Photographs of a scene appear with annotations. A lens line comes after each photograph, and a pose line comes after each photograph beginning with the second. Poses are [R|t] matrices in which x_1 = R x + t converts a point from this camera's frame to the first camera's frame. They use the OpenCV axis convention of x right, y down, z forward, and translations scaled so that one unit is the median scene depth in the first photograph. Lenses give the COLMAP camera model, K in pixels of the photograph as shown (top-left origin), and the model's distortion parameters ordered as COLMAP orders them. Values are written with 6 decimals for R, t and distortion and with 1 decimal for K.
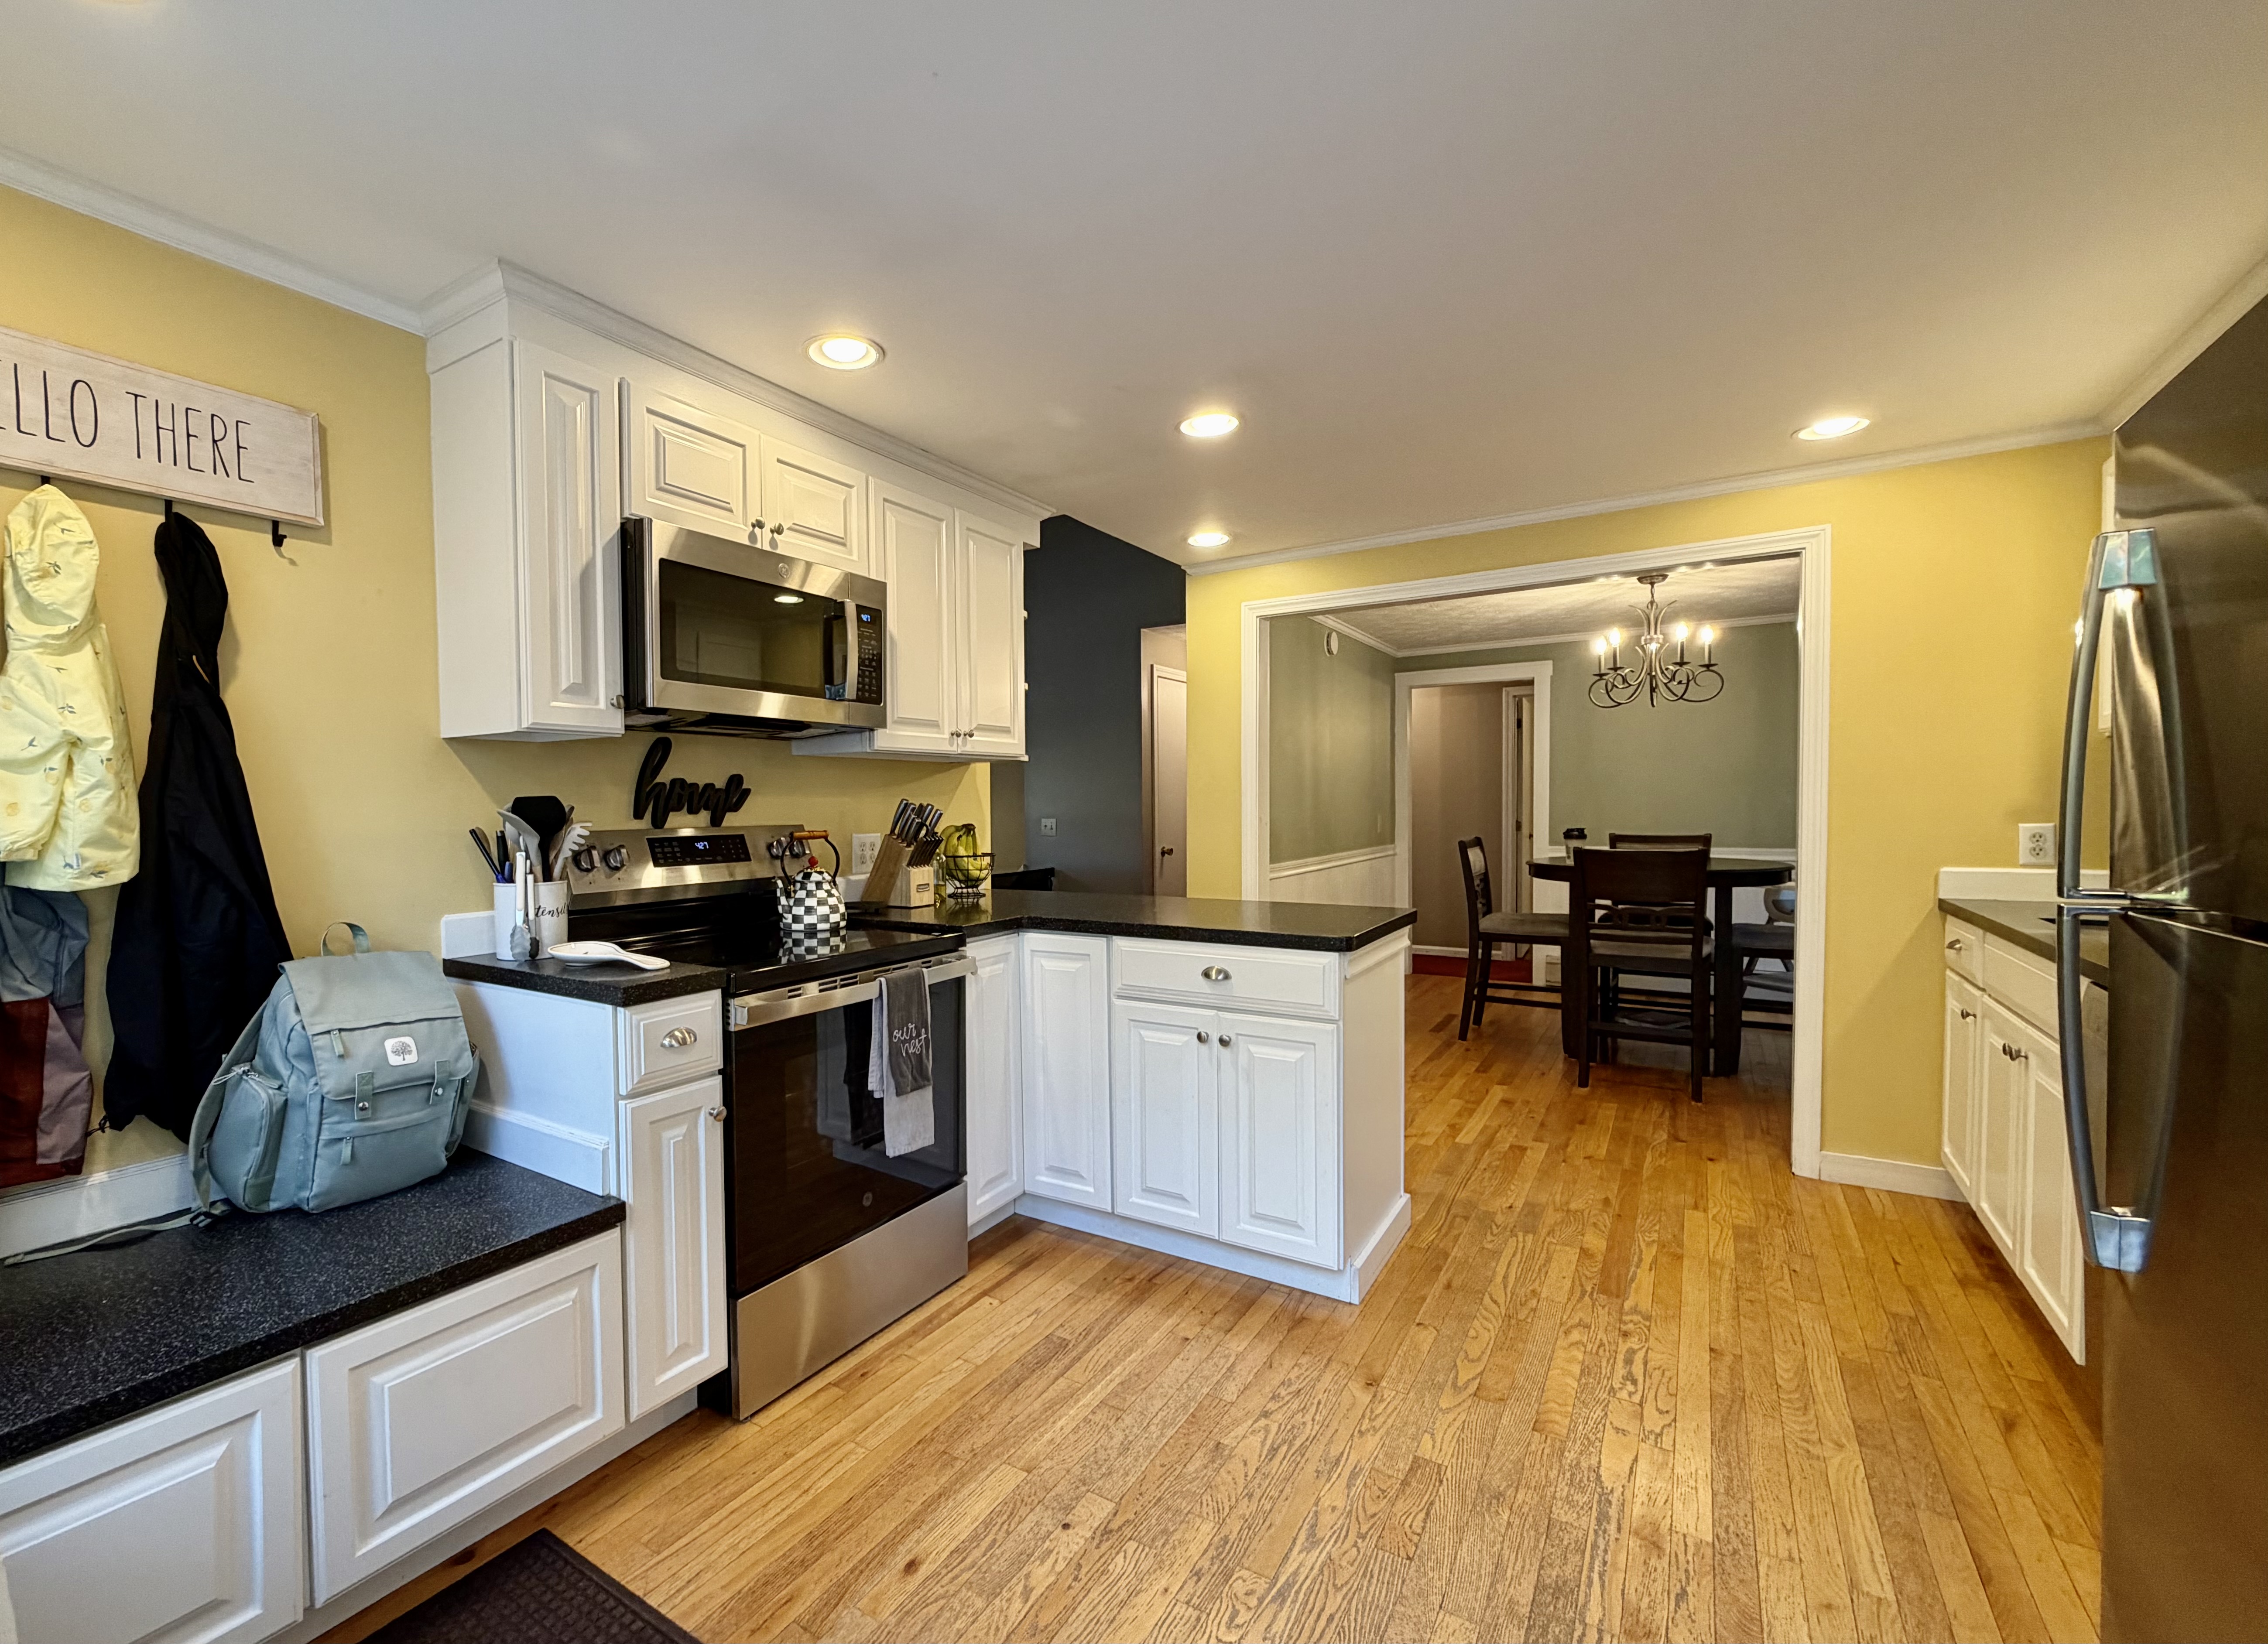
lens RADIAL K [[987.6, 0, 1011.5], [0, 987.6, 831.0], [0, 0, 1]] dist [-0.000646, -0.000069]
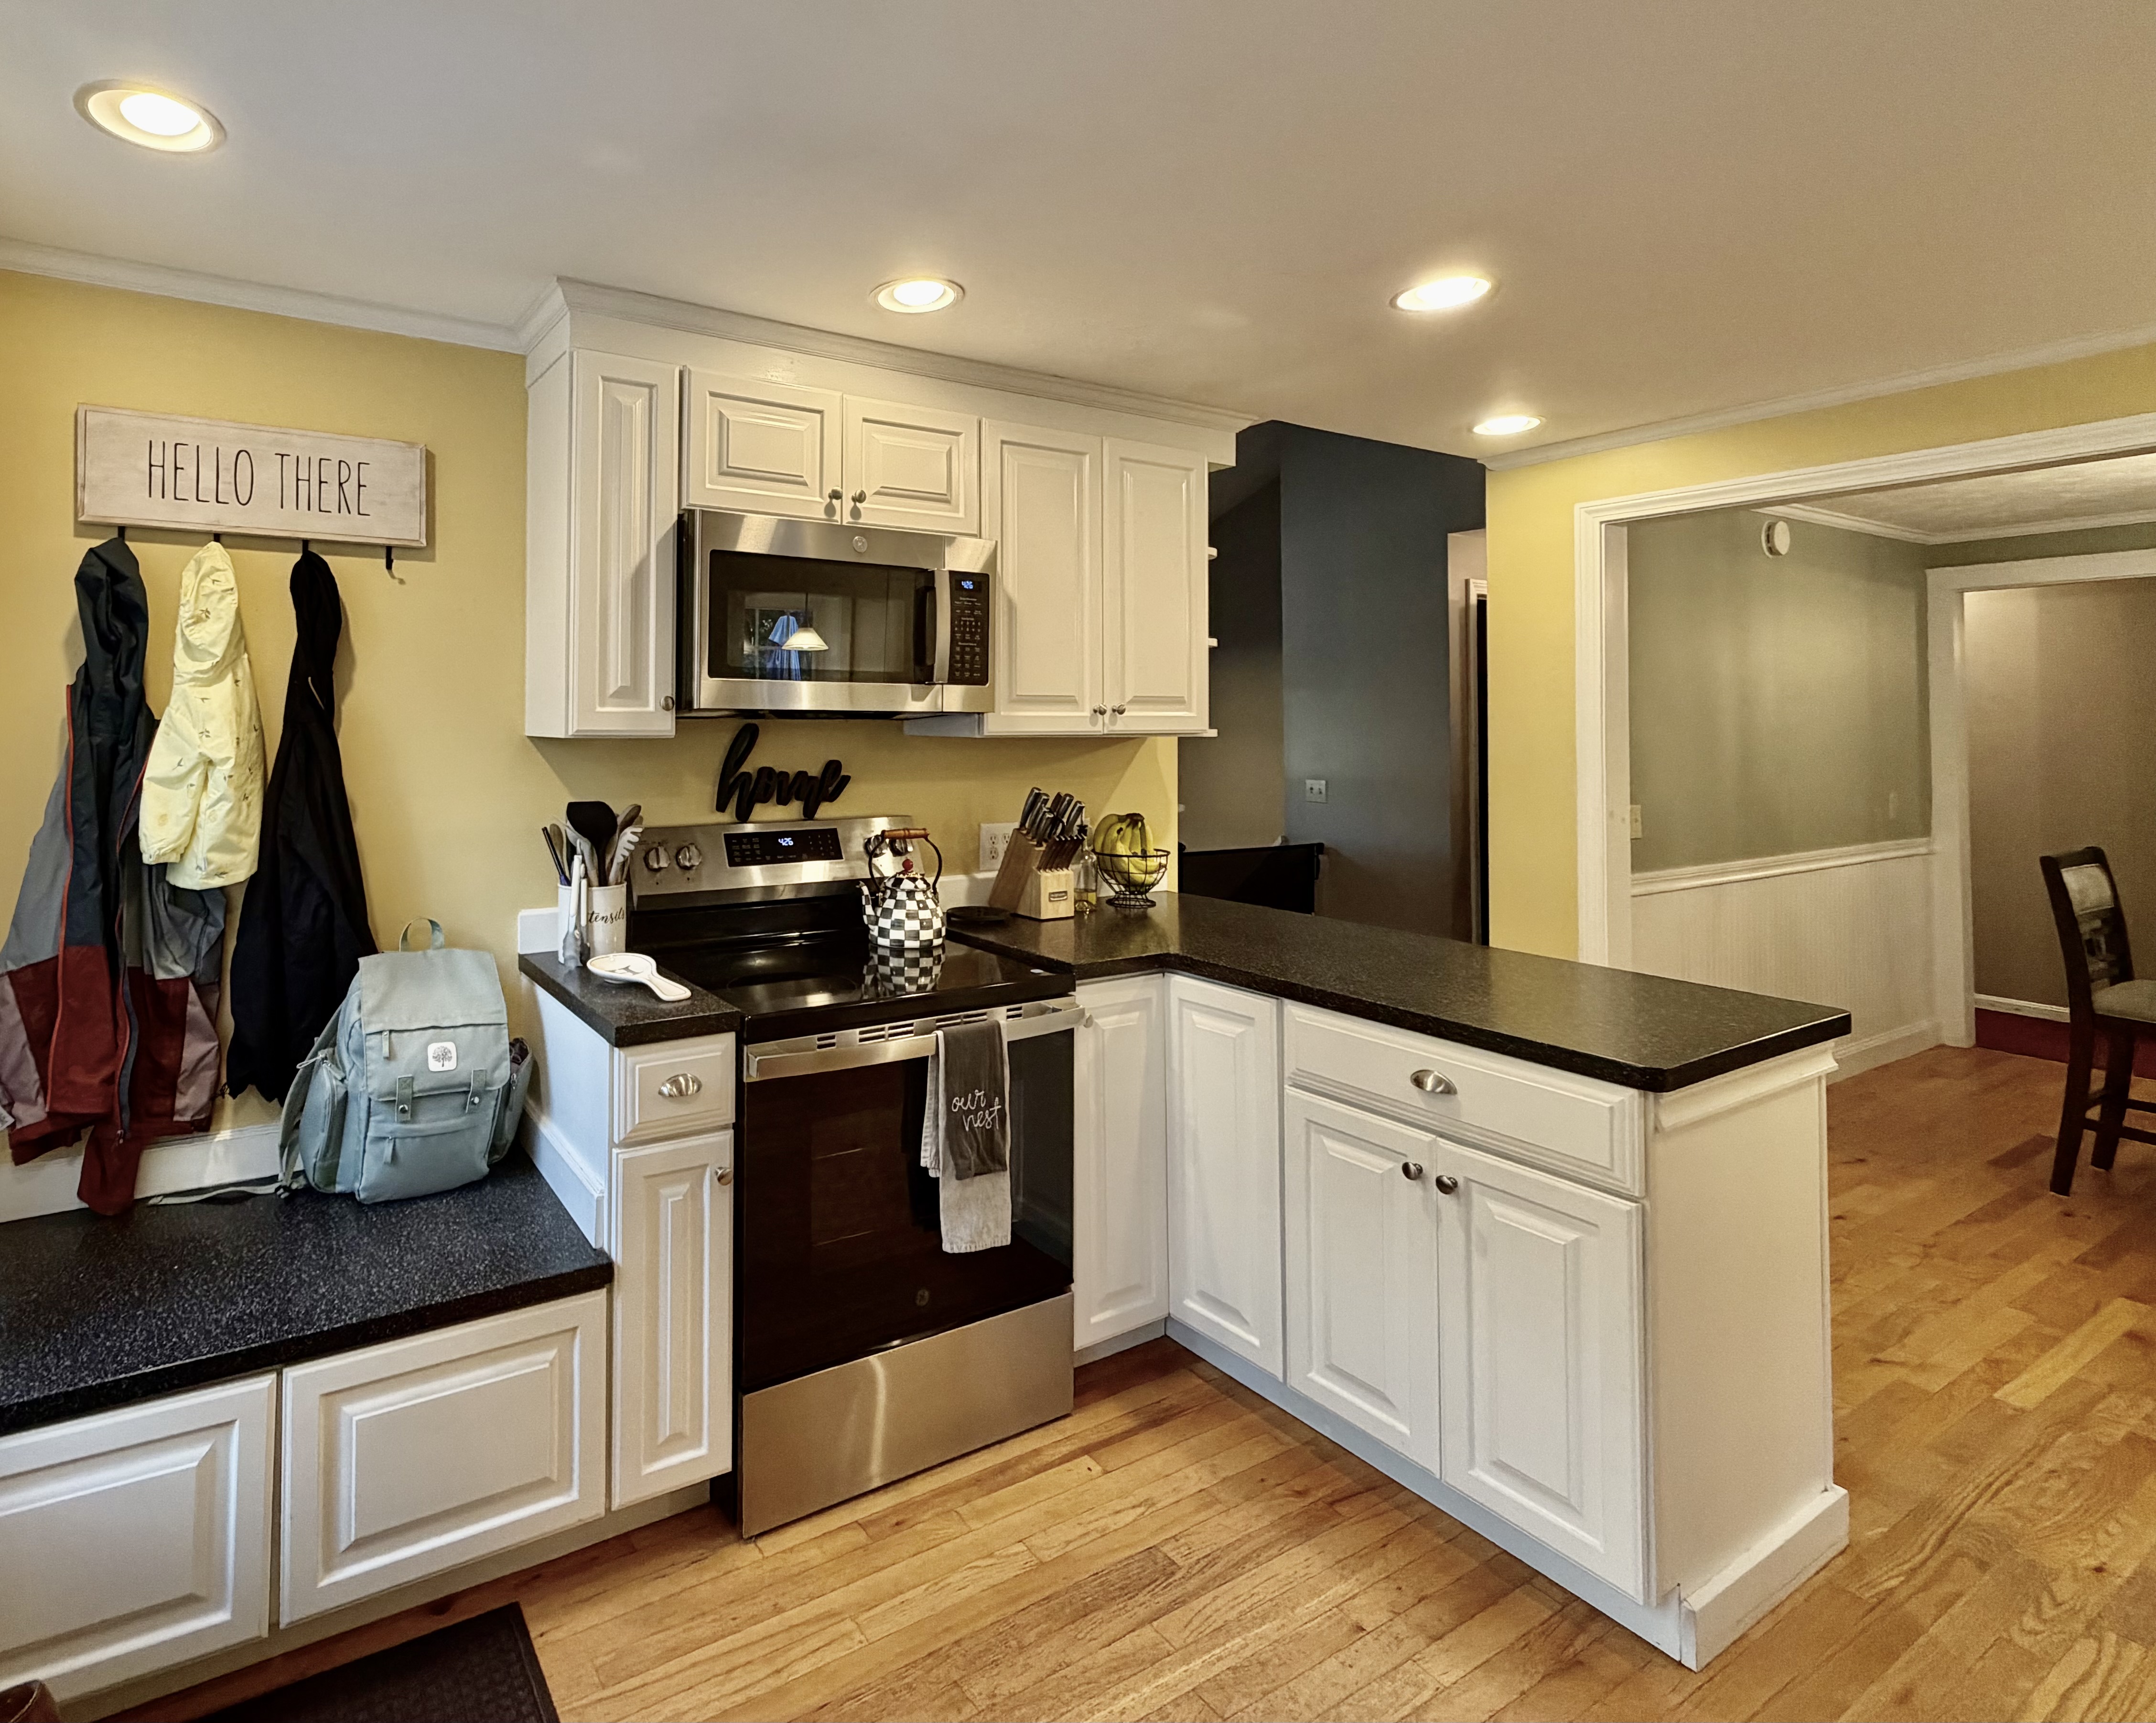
lens RADIAL K [[1032.6, 0, 1077.4], [0, 1032.6, 577.9], [0, 0, 1]] dist [-0.000901, 0.000217]
pose [[0.886614, 0.001492, -0.462508, 0.374543], [-0.025820, 0.998595, -0.046274, -0.195848], [0.461789, 0.052969, 0.885407, 0.268213]]
